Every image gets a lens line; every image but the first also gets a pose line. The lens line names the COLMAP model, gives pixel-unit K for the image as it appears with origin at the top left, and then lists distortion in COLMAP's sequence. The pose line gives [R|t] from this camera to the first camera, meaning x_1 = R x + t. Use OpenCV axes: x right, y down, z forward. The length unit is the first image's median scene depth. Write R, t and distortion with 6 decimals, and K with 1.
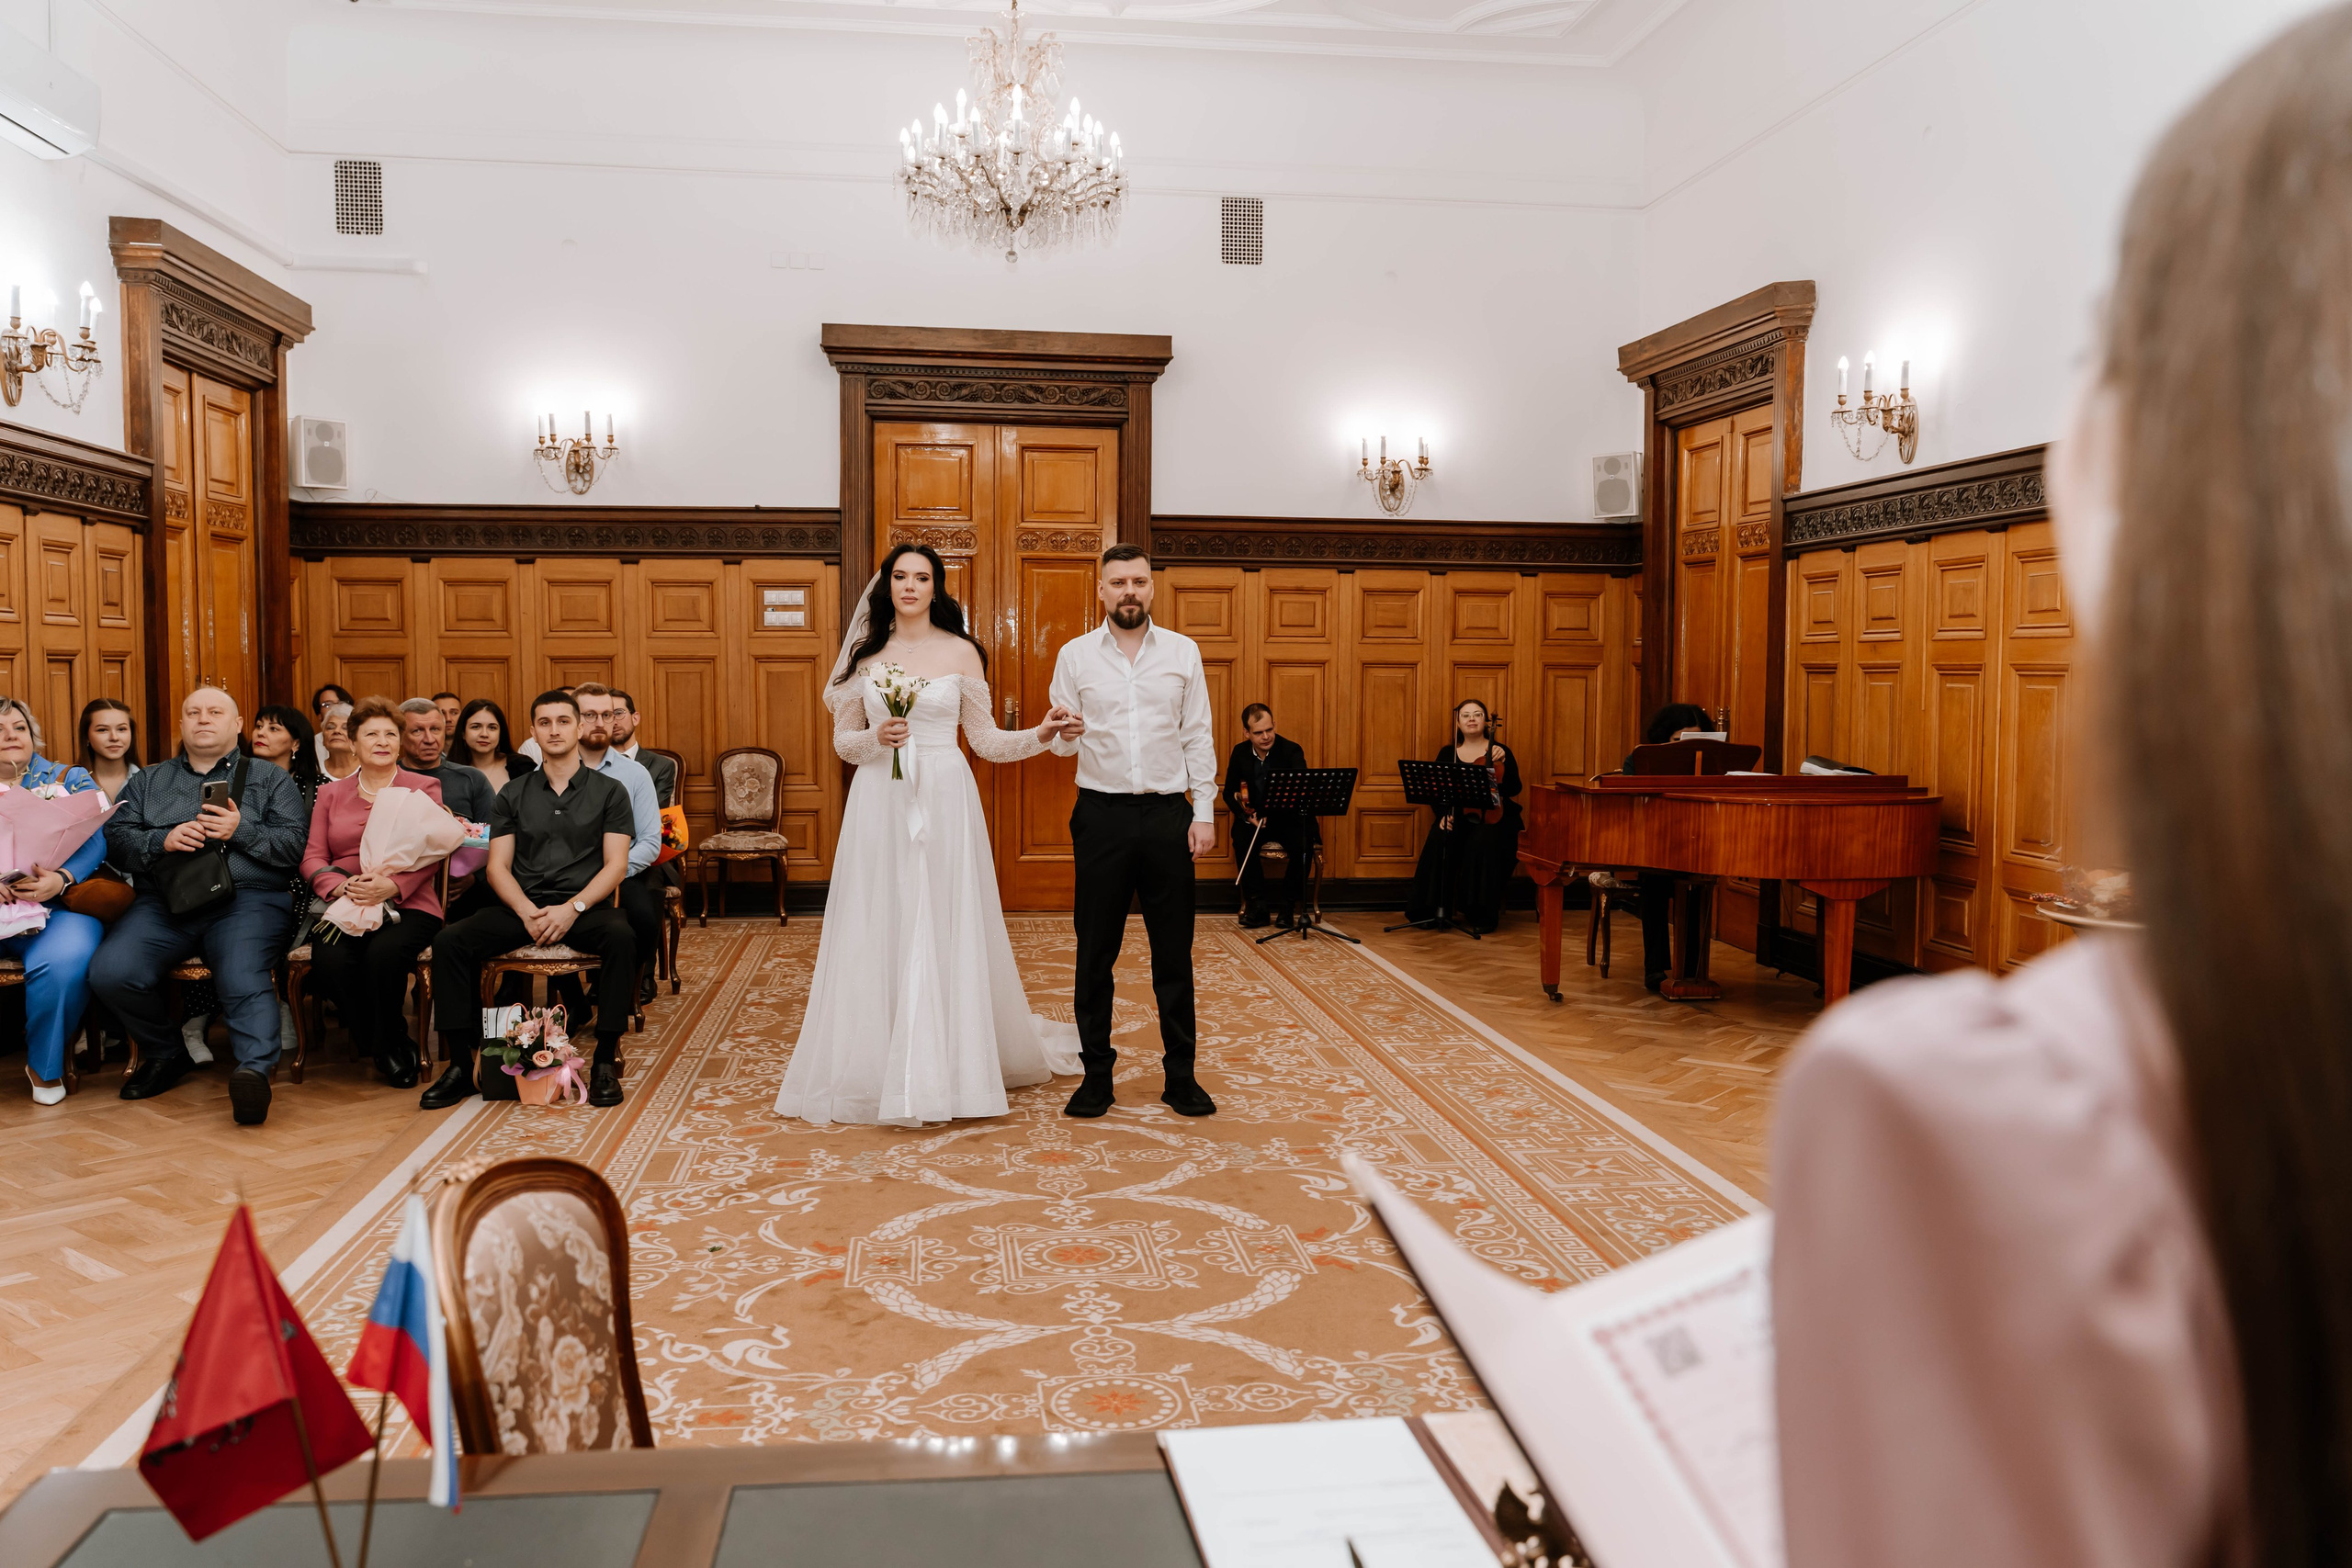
lens RADIAL K [[1836.3, 0, 1168.4], [0, 1836.3, 795.5], [0, 0, 1]] dist [0.002093, 0.002736]
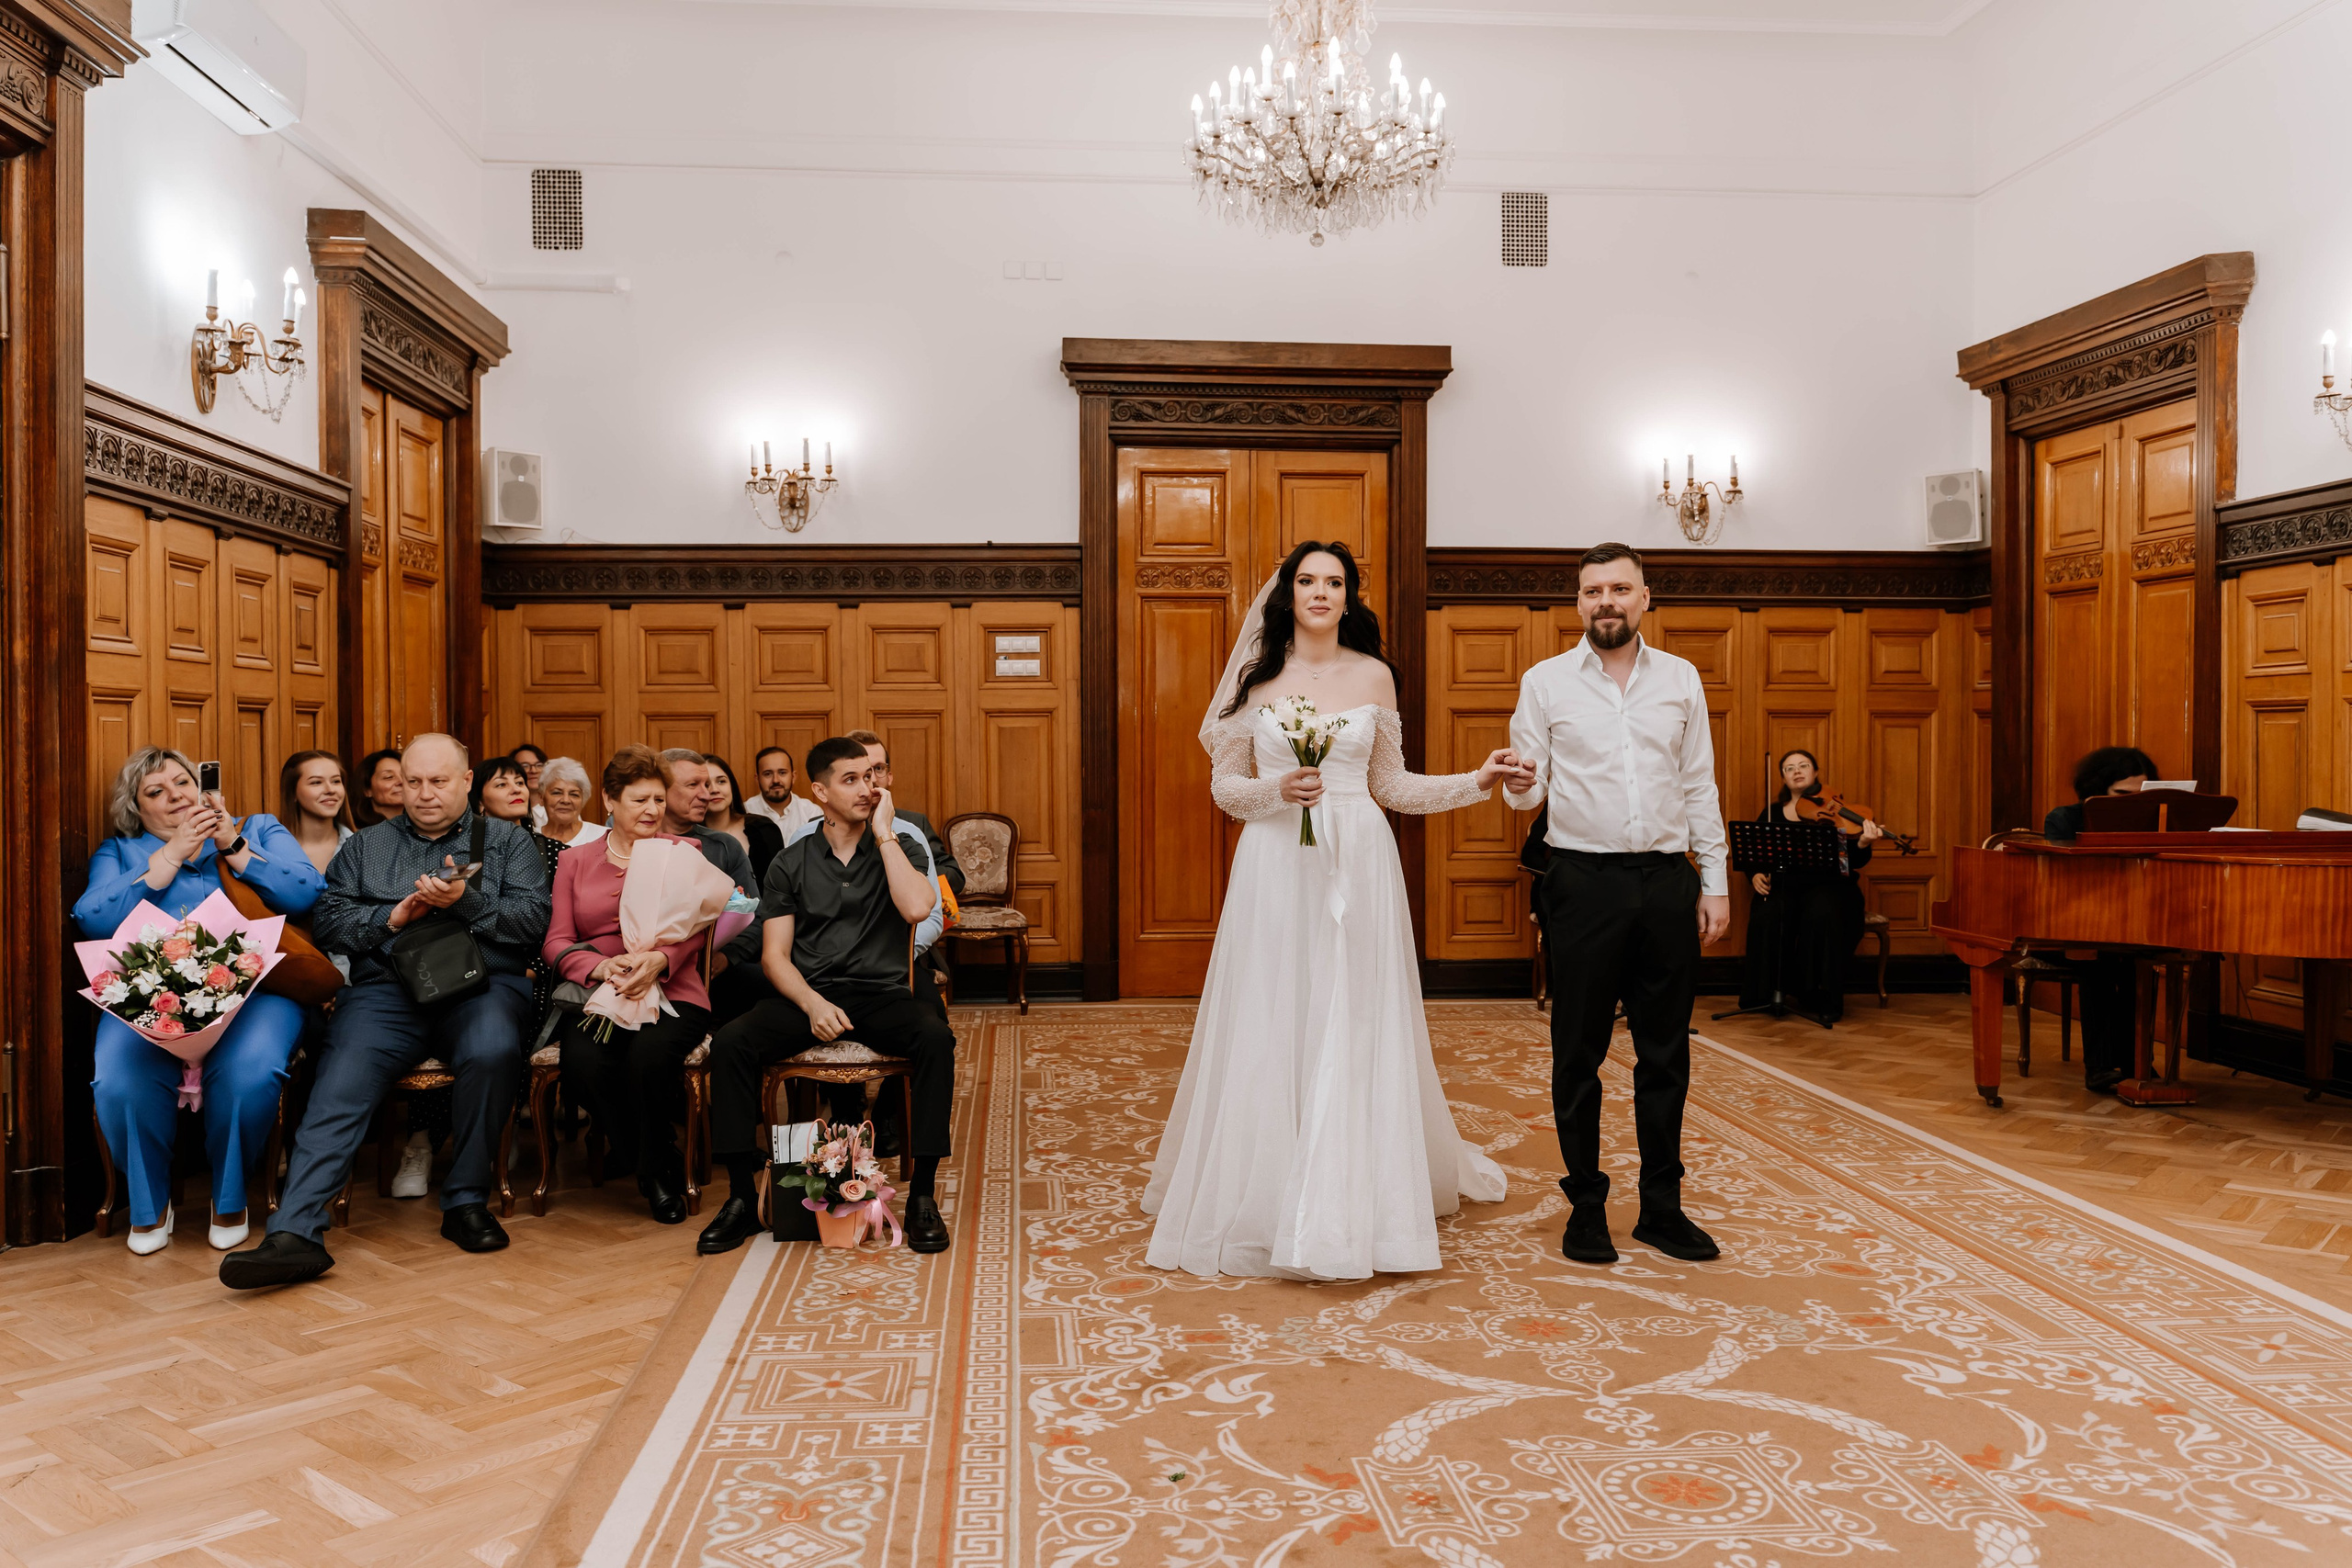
lens RADIAL K [[1836.3, 0, 1168.4], [0, 1836.3, 795.5], [0, 0, 1]] dist [0.002093, 0.002736]
pose [[0.998850, -0.007789, -0.047316, -0.111661], [0.005795, 0.999095, -0.042137, 0.004222], [0.047601, 0.041814, 0.997991, 0.137587]]
